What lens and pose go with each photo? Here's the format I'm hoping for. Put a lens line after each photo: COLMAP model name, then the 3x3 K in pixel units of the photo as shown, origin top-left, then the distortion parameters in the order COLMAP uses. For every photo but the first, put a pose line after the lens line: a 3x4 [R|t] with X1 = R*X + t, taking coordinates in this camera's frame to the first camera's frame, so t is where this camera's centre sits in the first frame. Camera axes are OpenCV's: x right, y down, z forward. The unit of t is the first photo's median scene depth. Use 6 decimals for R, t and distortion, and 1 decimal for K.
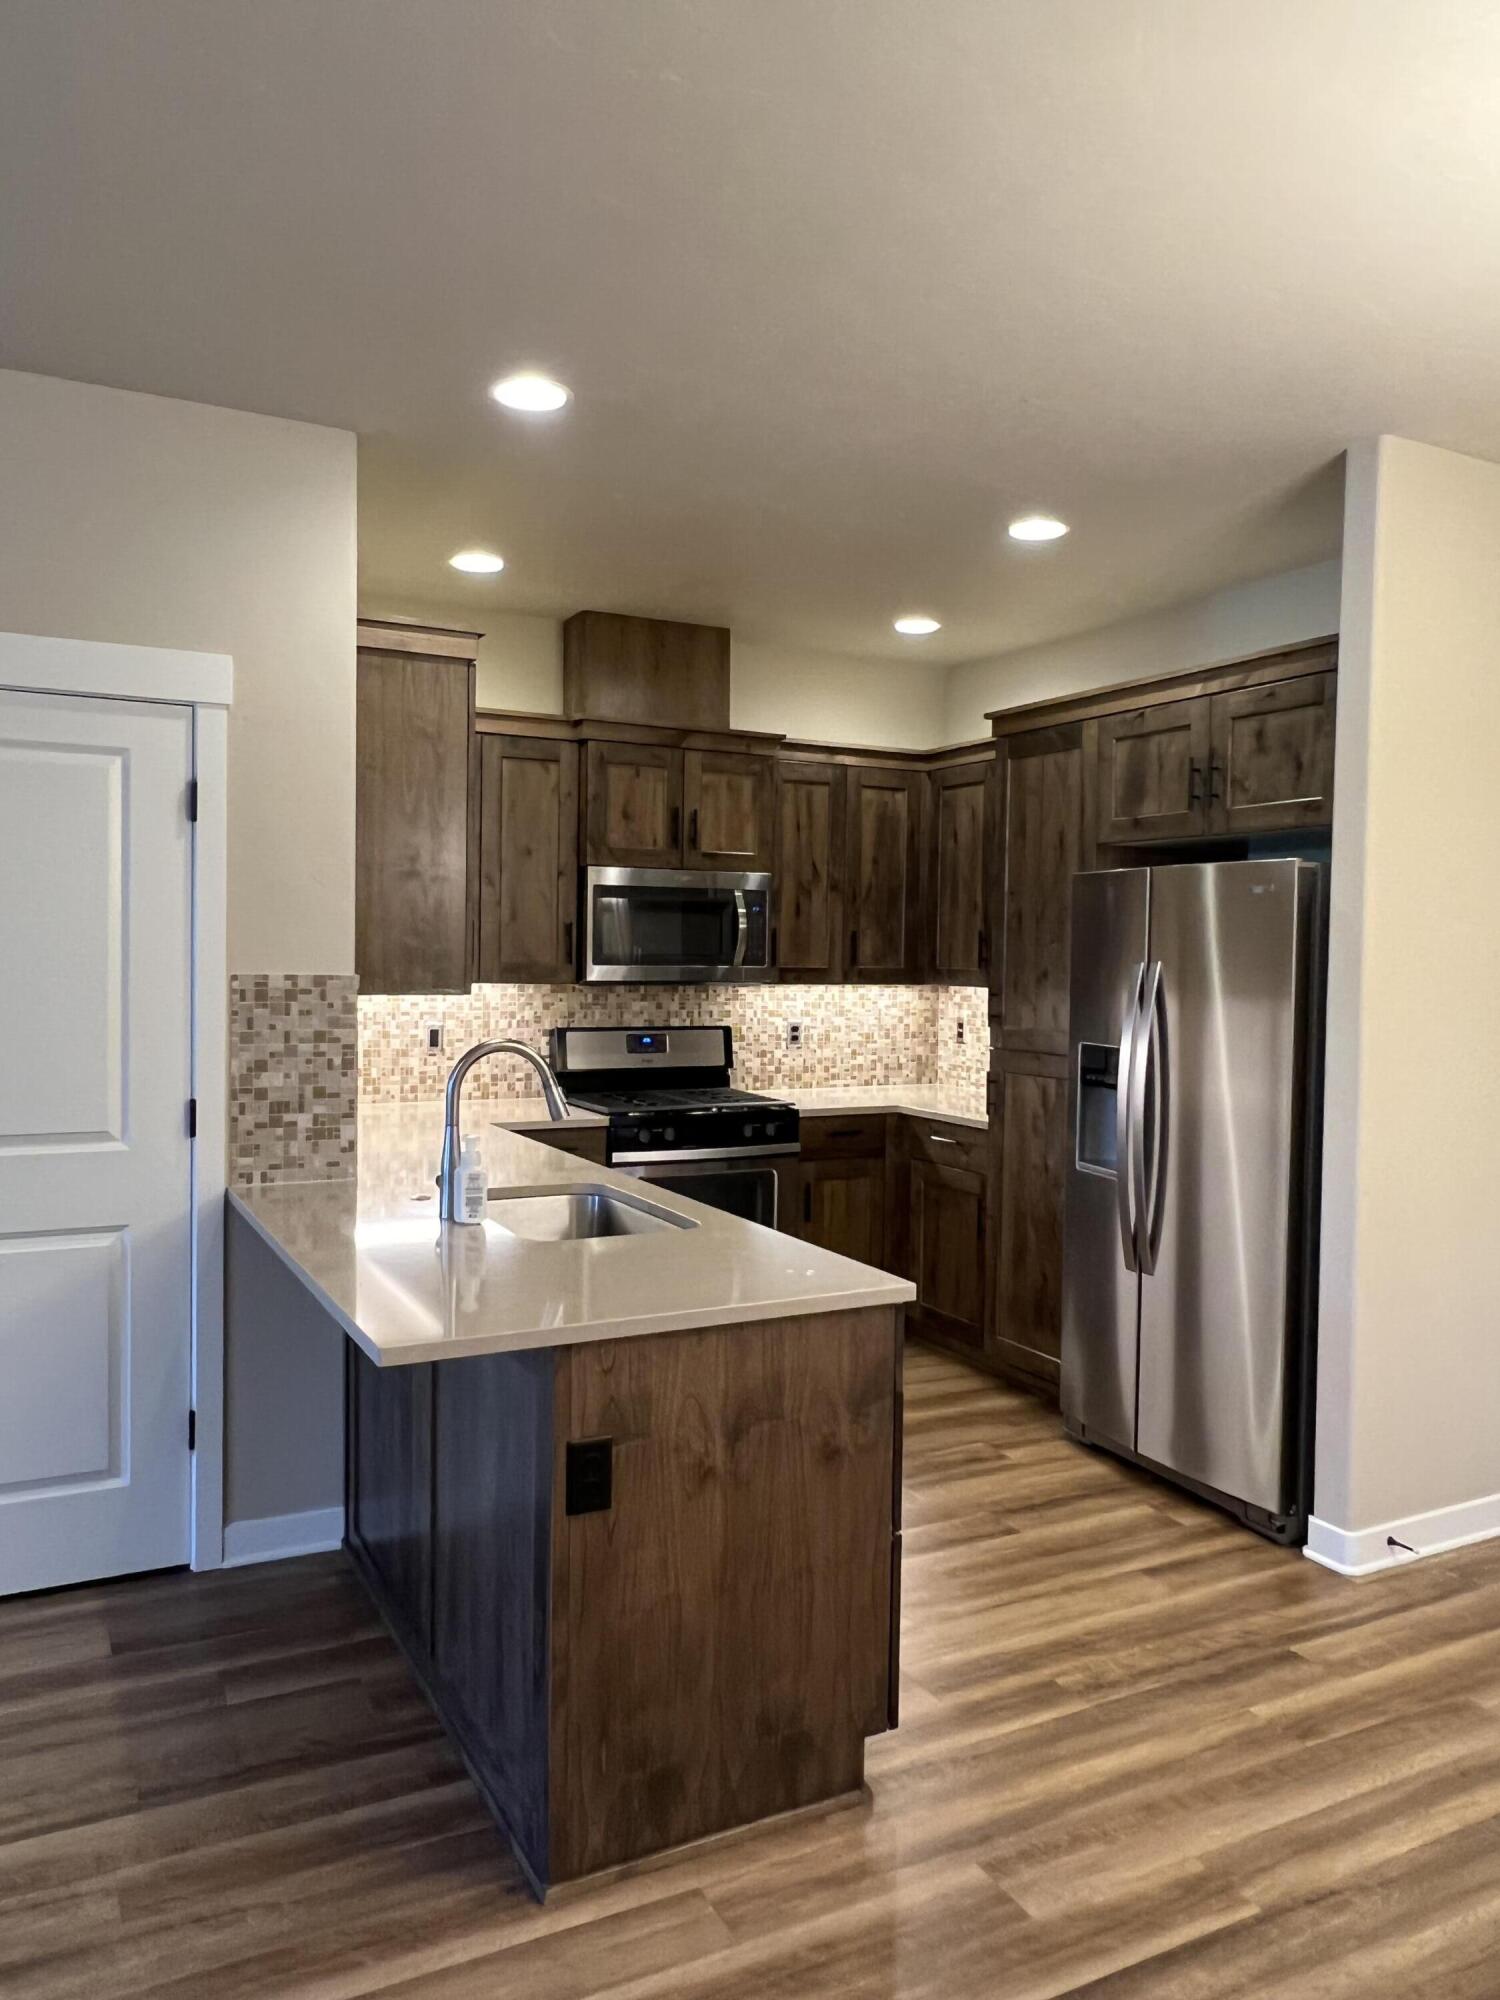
lens RADIAL K [[1431.9, 0, 758.8], [0, 1431.9, 999.5], [0, 0, 1]] dist [0.001306, -0.005674]
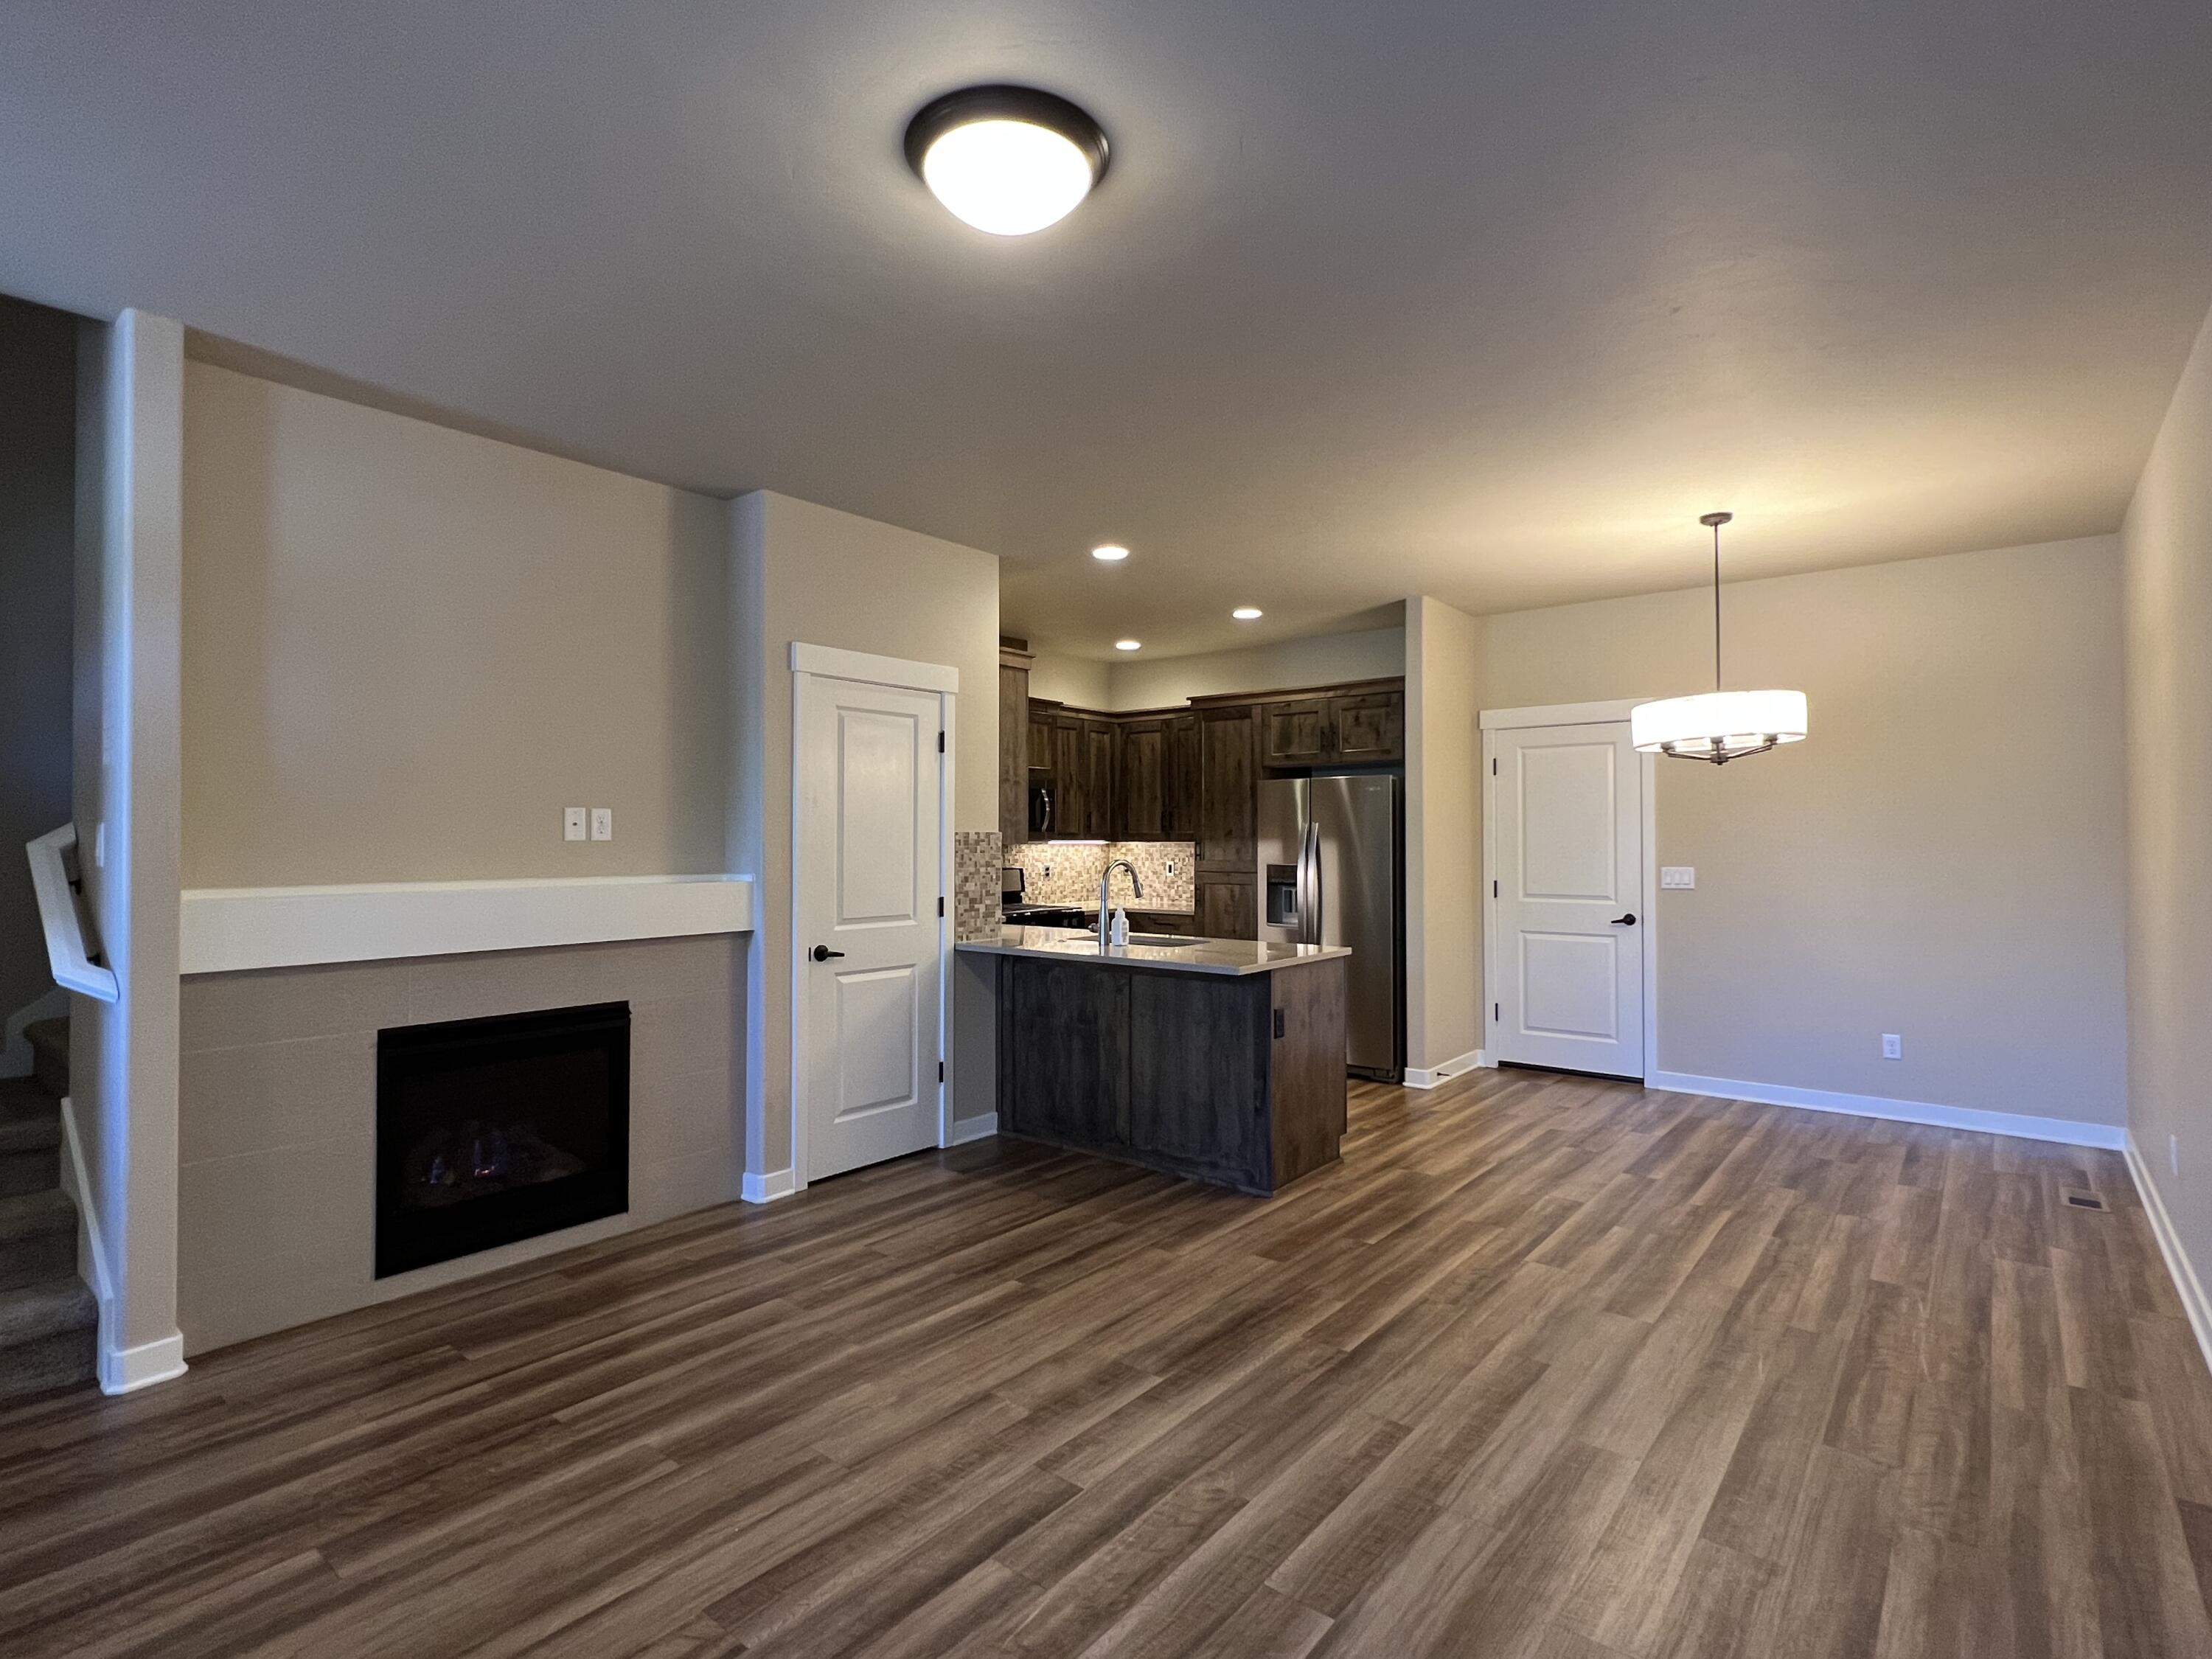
lens RADIAL K [[1098.1, 0, 1102.2], [0, 1098.1, 824.6], [0, 0, 1]] dist [0.000158, -0.000934]
pose [[0.919466, -0.010970, 0.393016, -0.544256], [0.028364, 0.998857, -0.038476, 0.024937], [-0.392144, 0.046525, 0.918726, -0.308277]]
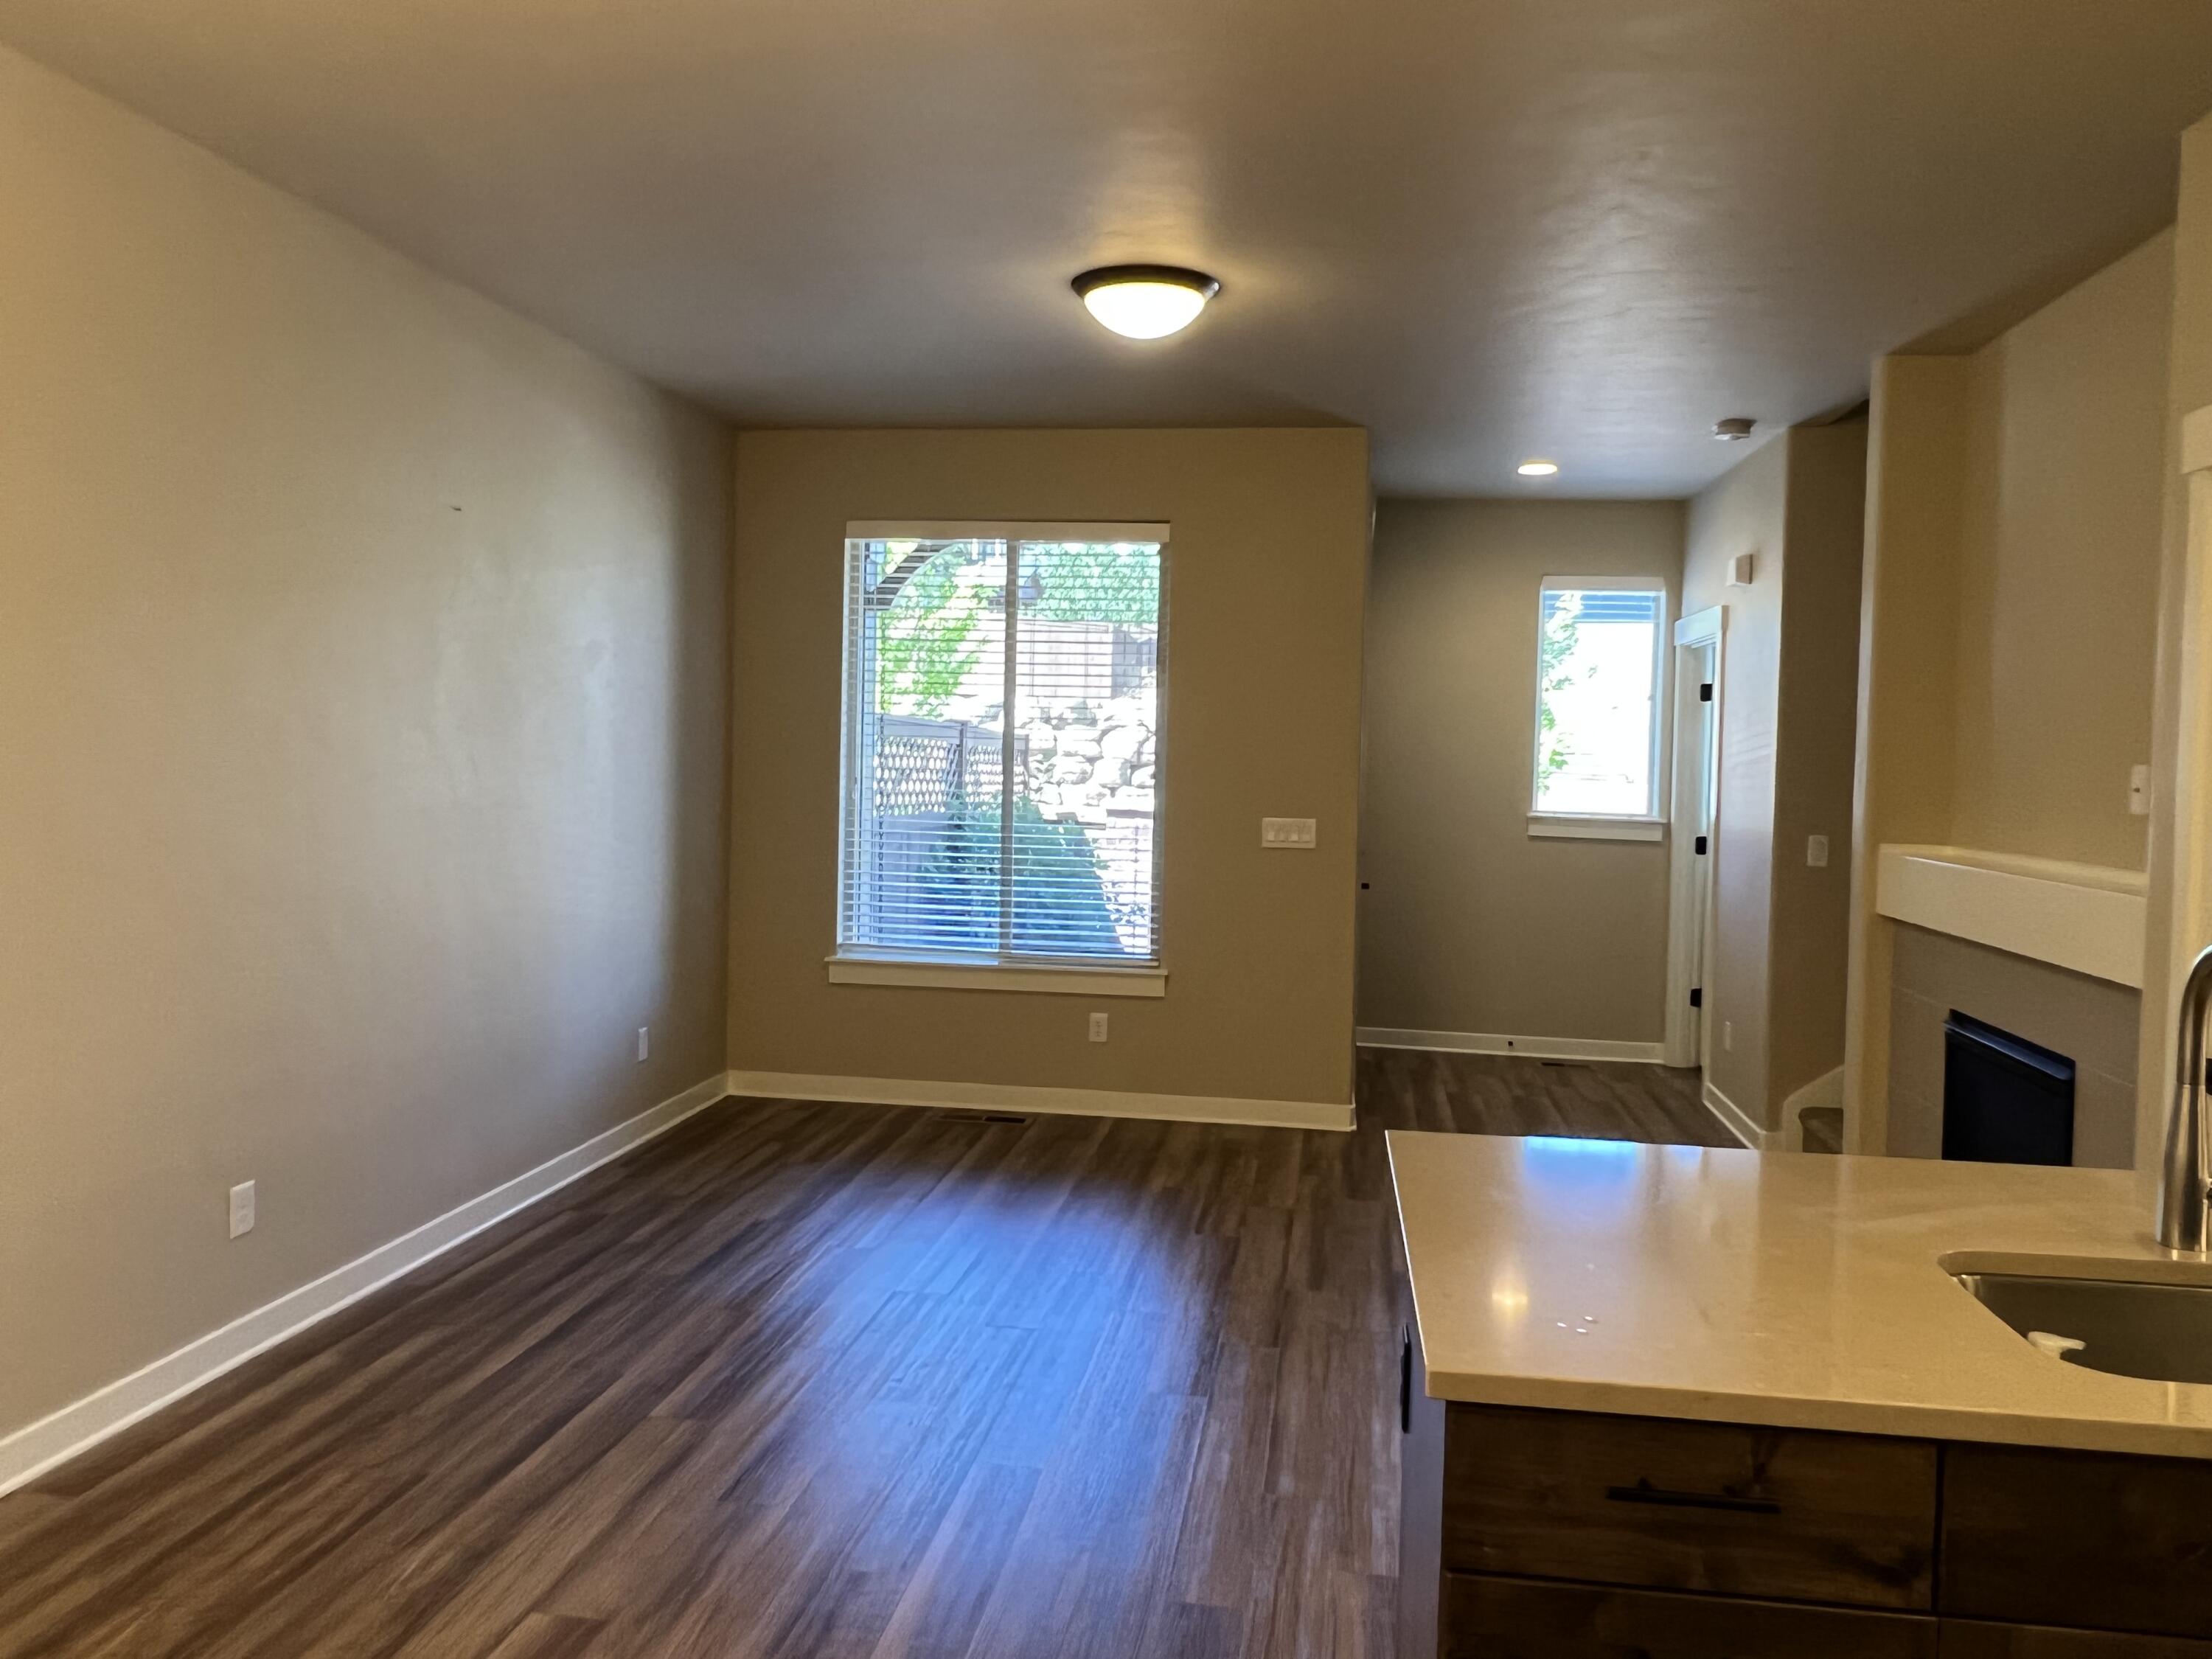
lens RADIAL K [[1583.7, 0, 1113.3], [0, 1583.7, 811.9], [0, 0, 1]] dist [0.001306, -0.005674]
pose [[-0.588290, 0.002620, -0.808646, 0.343773], [-0.060052, 0.997092, 0.046918, -0.013940], [0.806417, 0.076162, -0.586421, 0.652031]]
